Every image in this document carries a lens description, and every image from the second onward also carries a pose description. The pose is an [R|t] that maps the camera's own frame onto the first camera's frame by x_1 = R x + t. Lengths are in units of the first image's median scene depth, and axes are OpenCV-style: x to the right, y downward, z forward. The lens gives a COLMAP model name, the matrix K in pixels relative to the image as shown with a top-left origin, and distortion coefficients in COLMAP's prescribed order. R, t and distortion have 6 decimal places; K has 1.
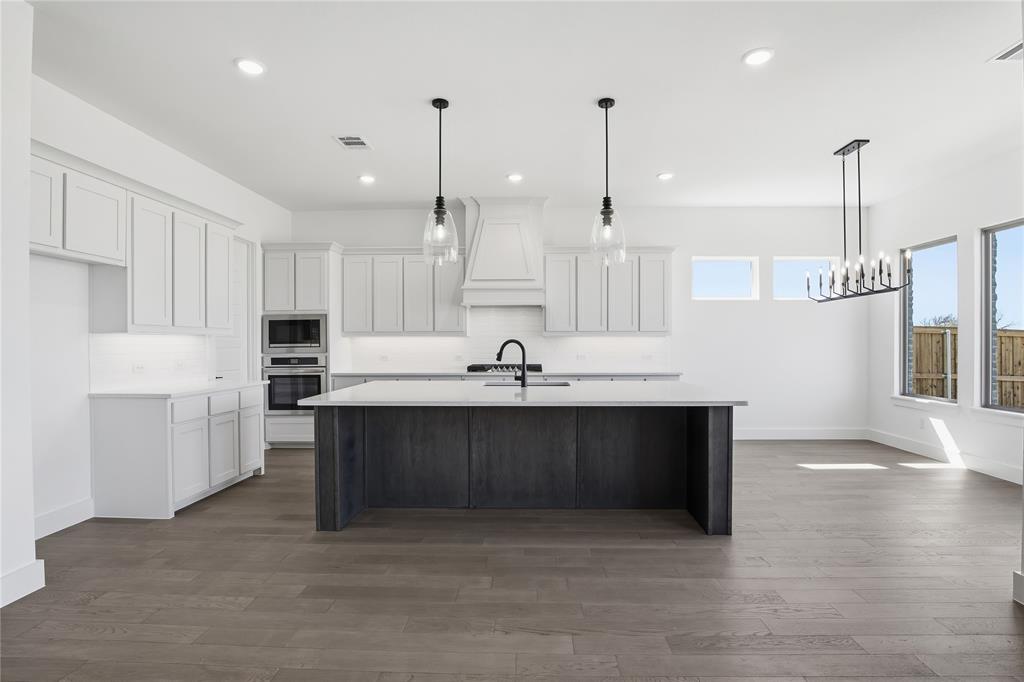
lens RADIAL K [[475.0, 0, 519.3], [0, 475.0, 344.7], [0, 0, 1]] dist [-0.031558, 0.004204]
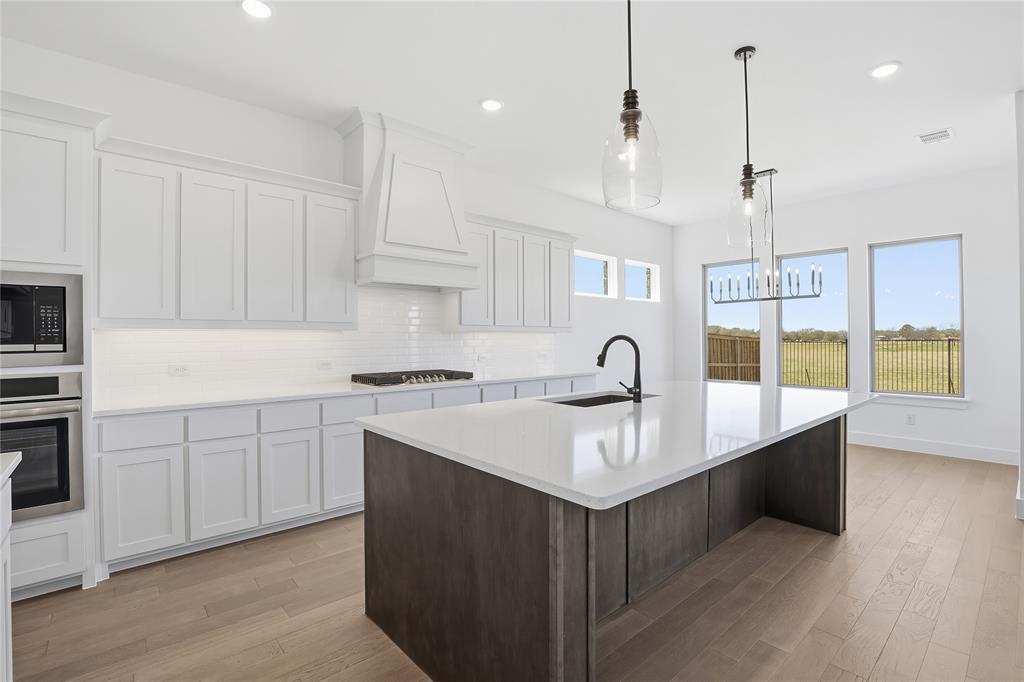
lens RADIAL K [[475.0, 0, 525.3], [0, 475.0, 338.3], [0, 0, 1]] dist [-0.031558, 0.004204]
pose [[0.723422, -0.000897, 0.690406, -0.456303], [0.006817, 0.999960, -0.005844, -0.002384], [-0.690373, 0.008934, 0.723399, 0.460570]]
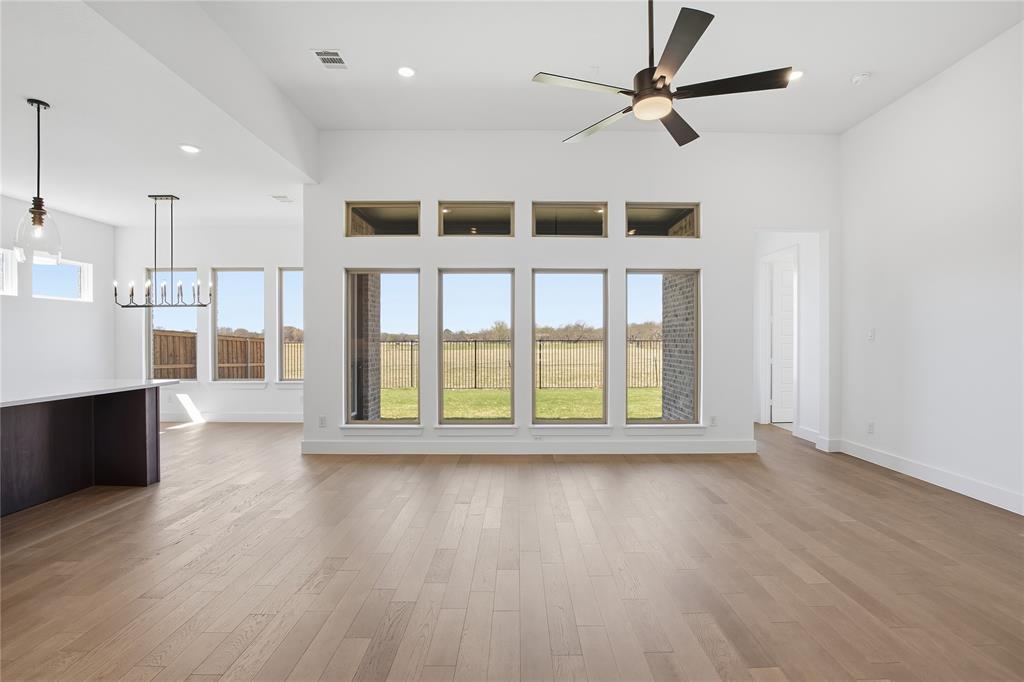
lens RADIAL K [[475.0, 0, 515.9], [0, 475.0, 344.2], [0, 0, 1]] dist [-0.031558, 0.004204]
pose [[-0.020063, -0.009666, 0.999752, -0.564134], [0.006043, 0.999934, 0.009789, 0.000574], [-0.999780, 0.006238, -0.020003, -0.003925]]
